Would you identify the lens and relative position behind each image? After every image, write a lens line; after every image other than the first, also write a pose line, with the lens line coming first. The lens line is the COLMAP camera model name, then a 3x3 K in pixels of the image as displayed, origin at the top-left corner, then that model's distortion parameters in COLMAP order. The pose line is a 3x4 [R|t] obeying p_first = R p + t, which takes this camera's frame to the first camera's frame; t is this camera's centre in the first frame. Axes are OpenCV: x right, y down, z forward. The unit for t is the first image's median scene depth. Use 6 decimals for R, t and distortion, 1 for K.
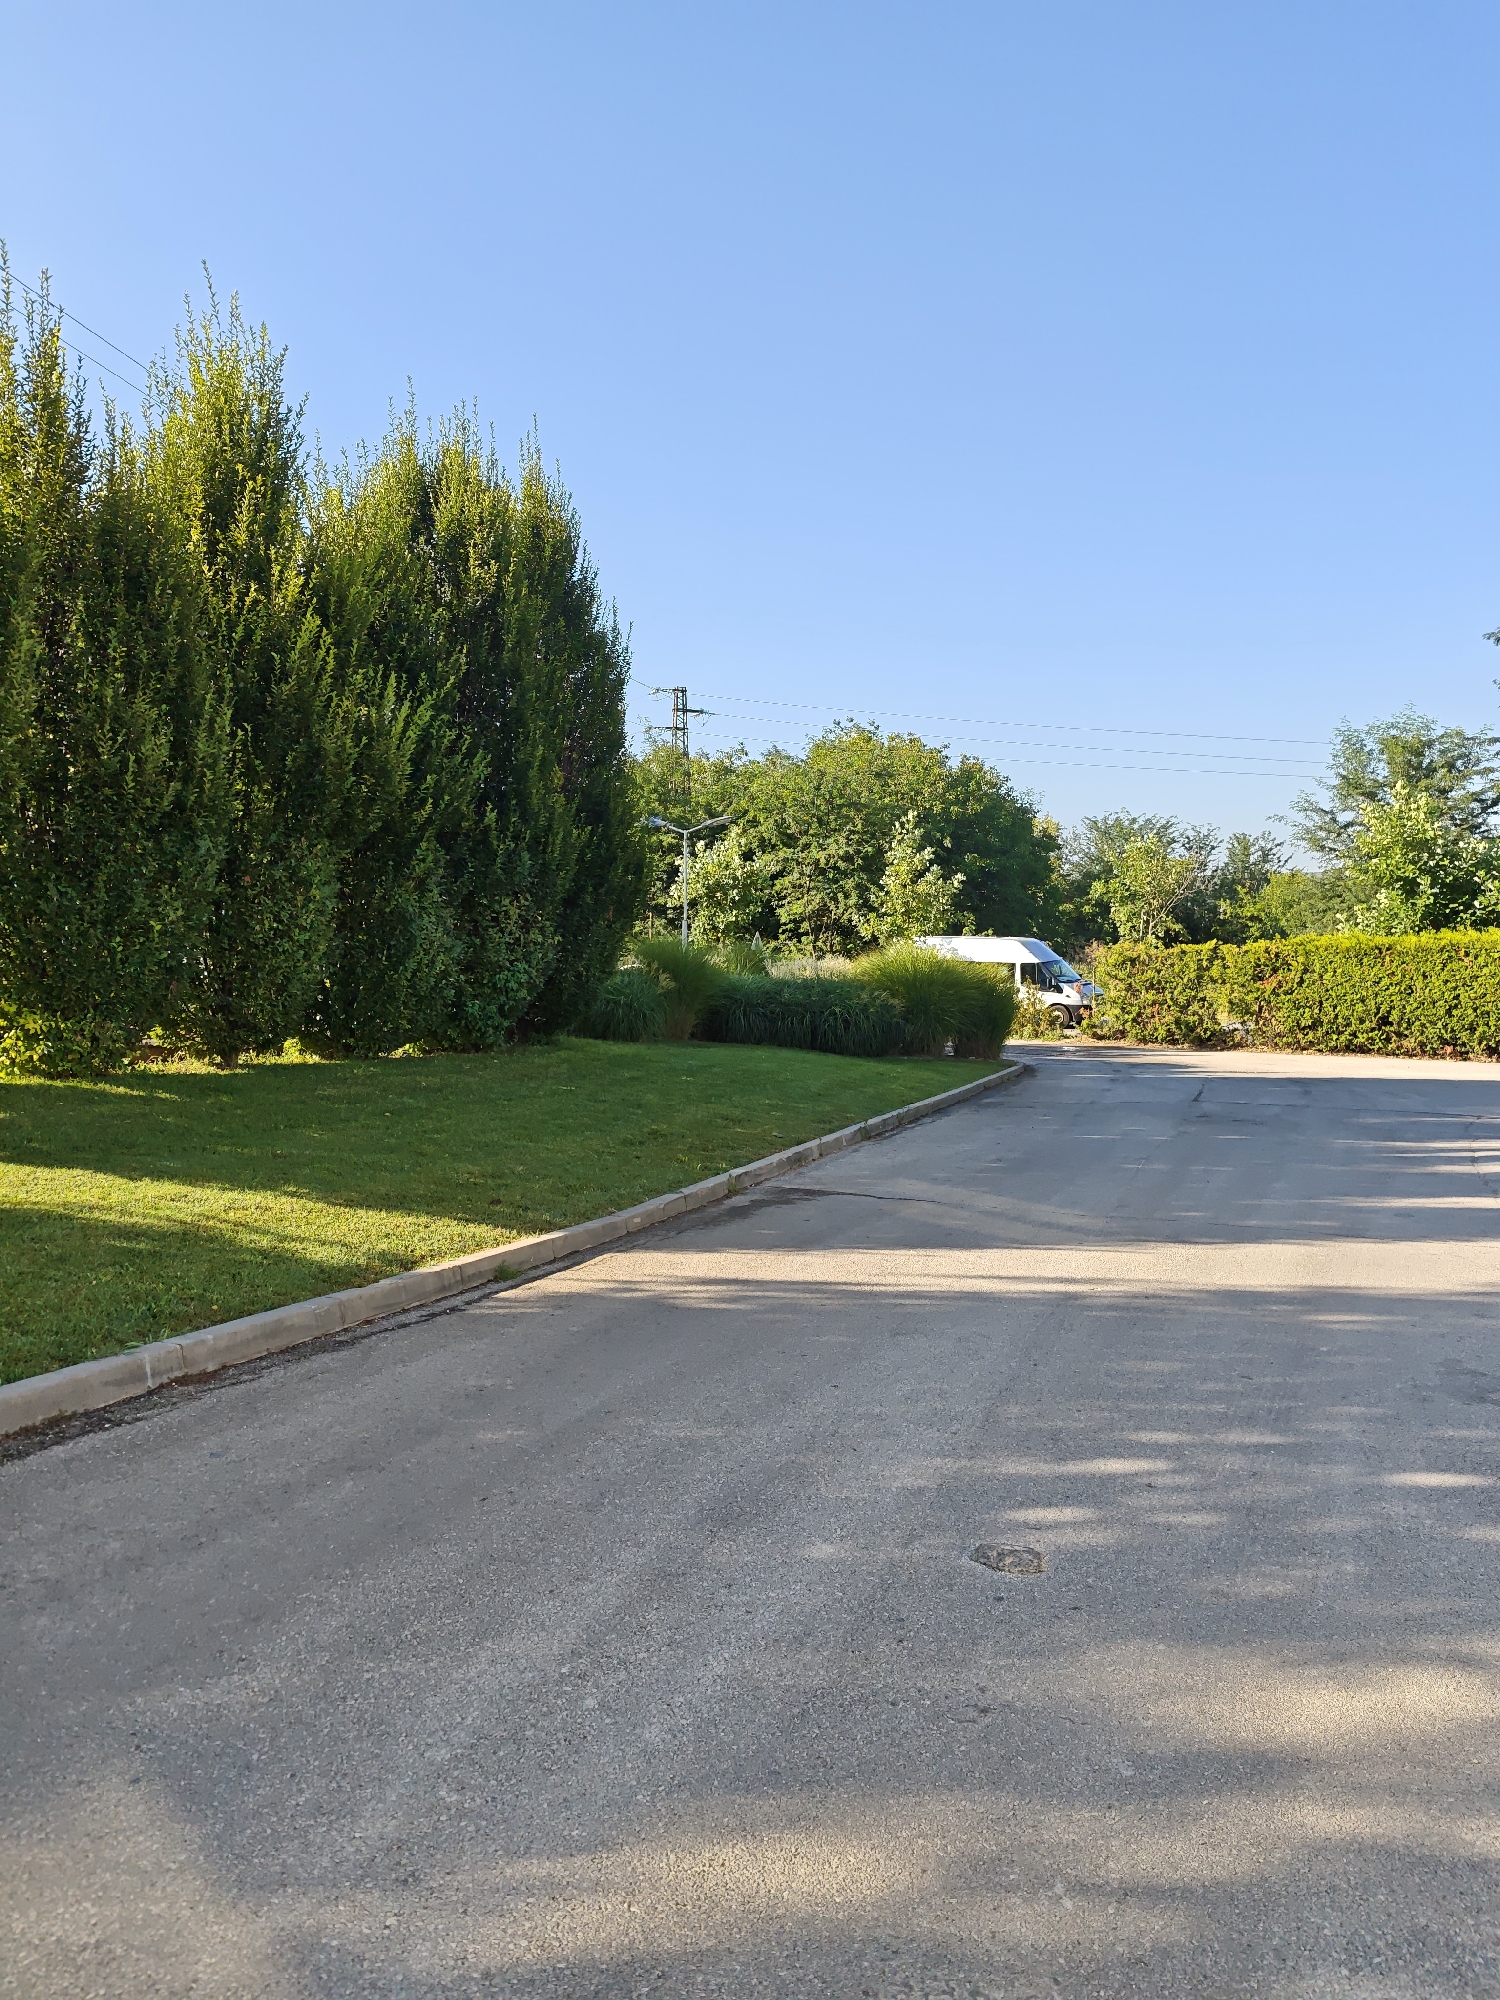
lens RADIAL K [[1408.6, 0, 743.6], [0, 1408.6, 994.2], [0, 0, 1]] dist [-0.010128, -0.003604]
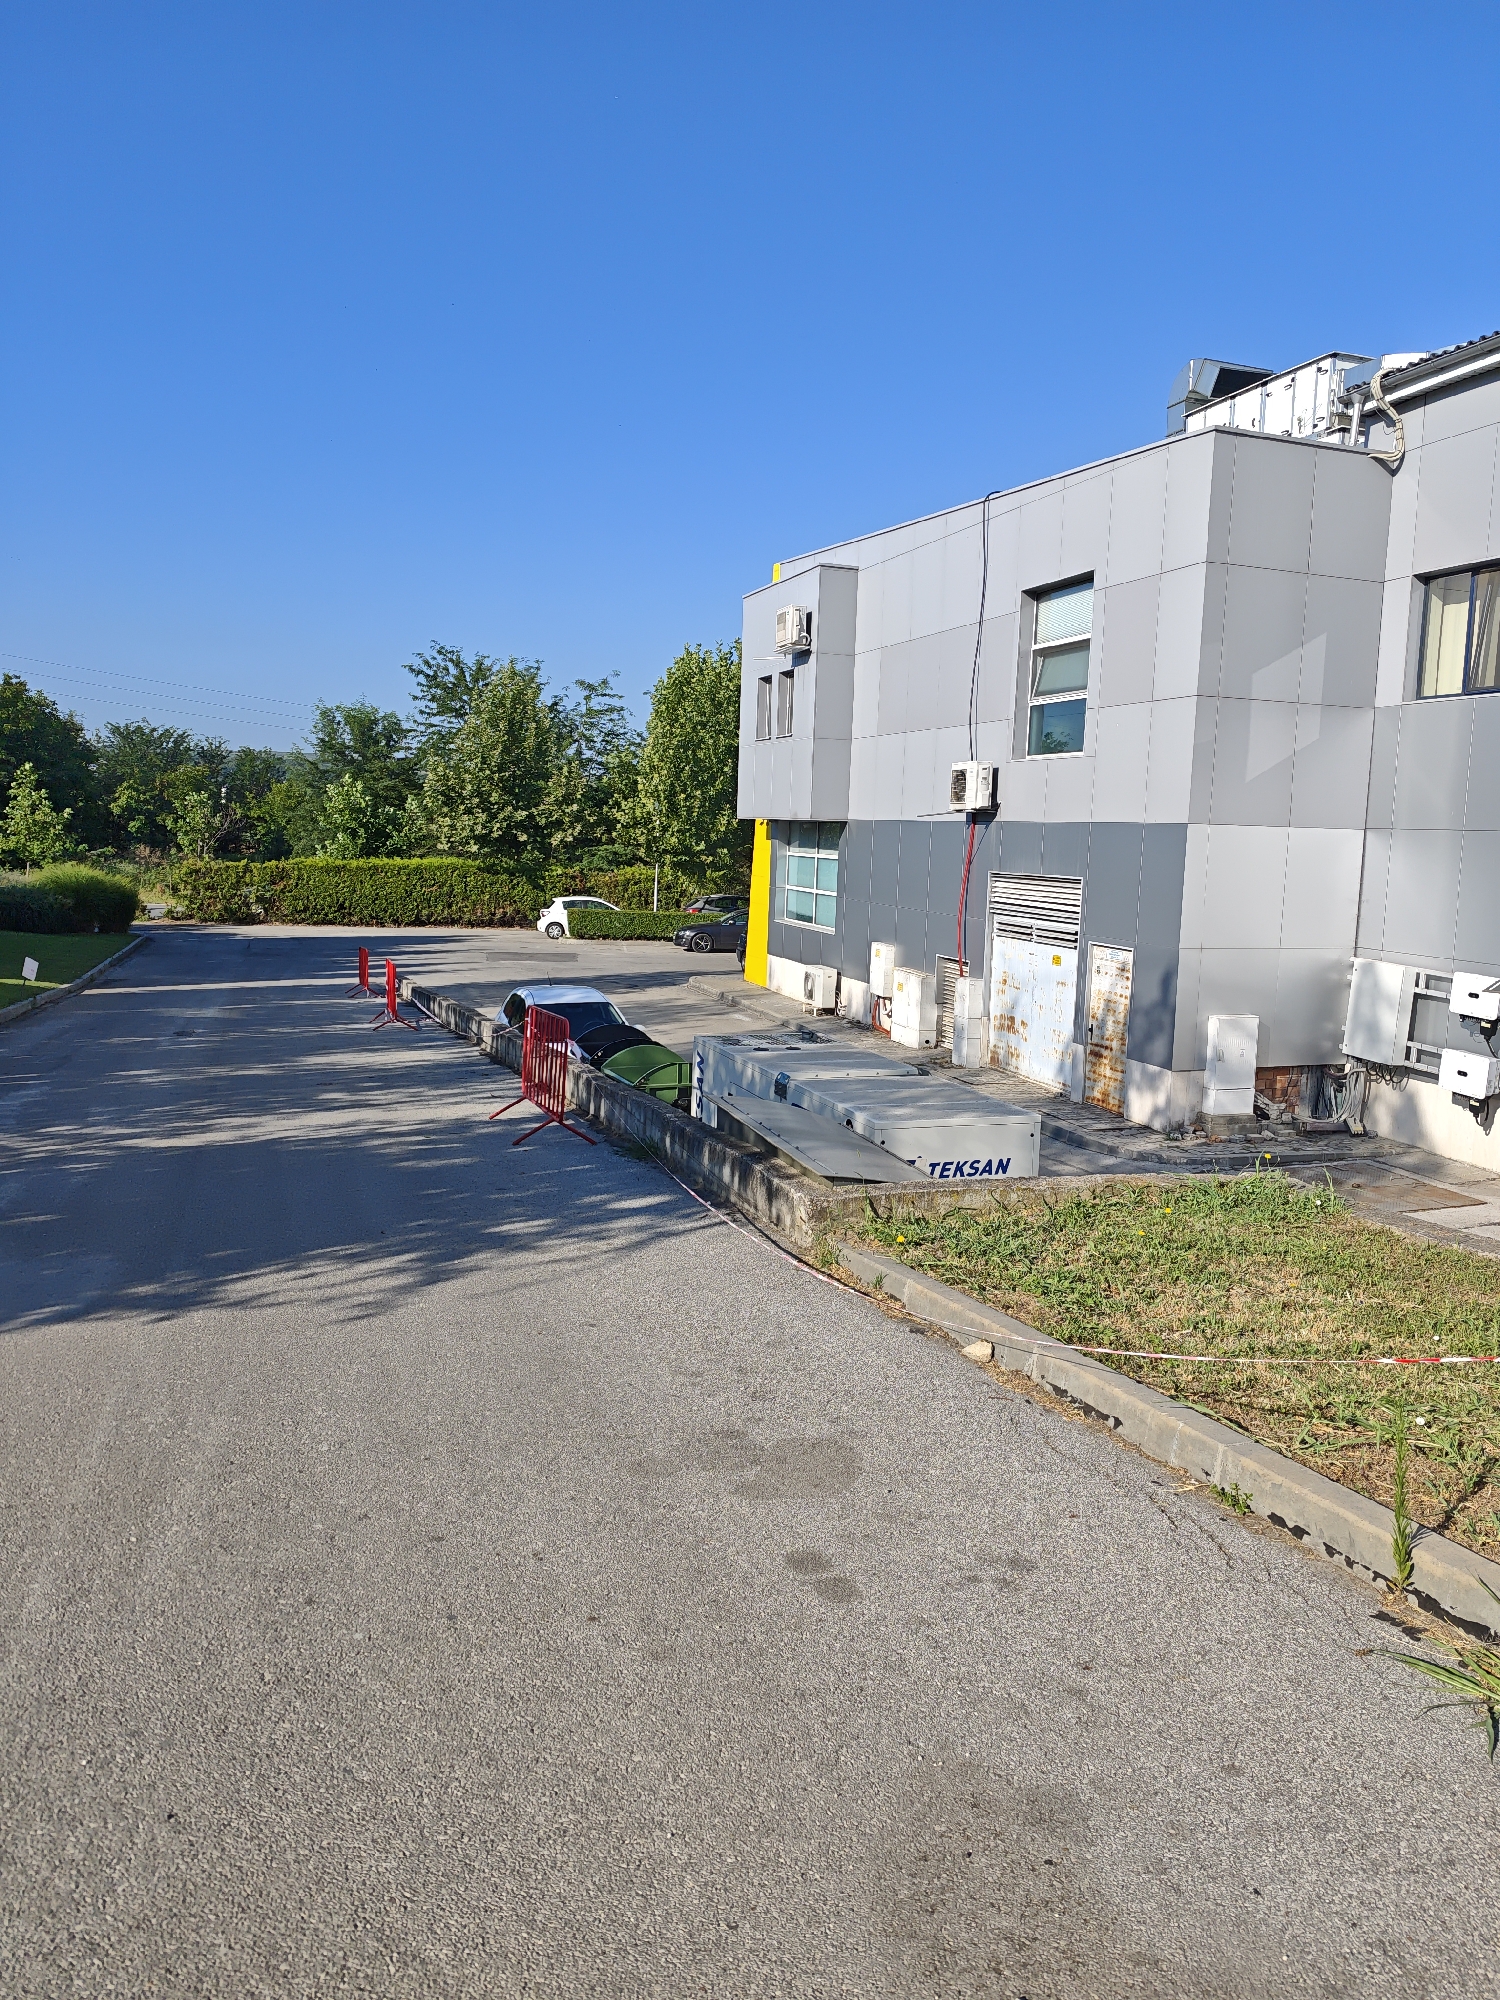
lens RADIAL K [[1408.6, 0, 744.5], [0, 1408.6, 1001.0], [0, 0, 1]] dist [-0.010128, -0.003604]
pose [[0.776222, -0.055733, 0.627991, -0.274706], [-0.002324, 0.995825, 0.091250, -0.025510], [-0.630455, -0.072290, 0.772852, -0.704610]]
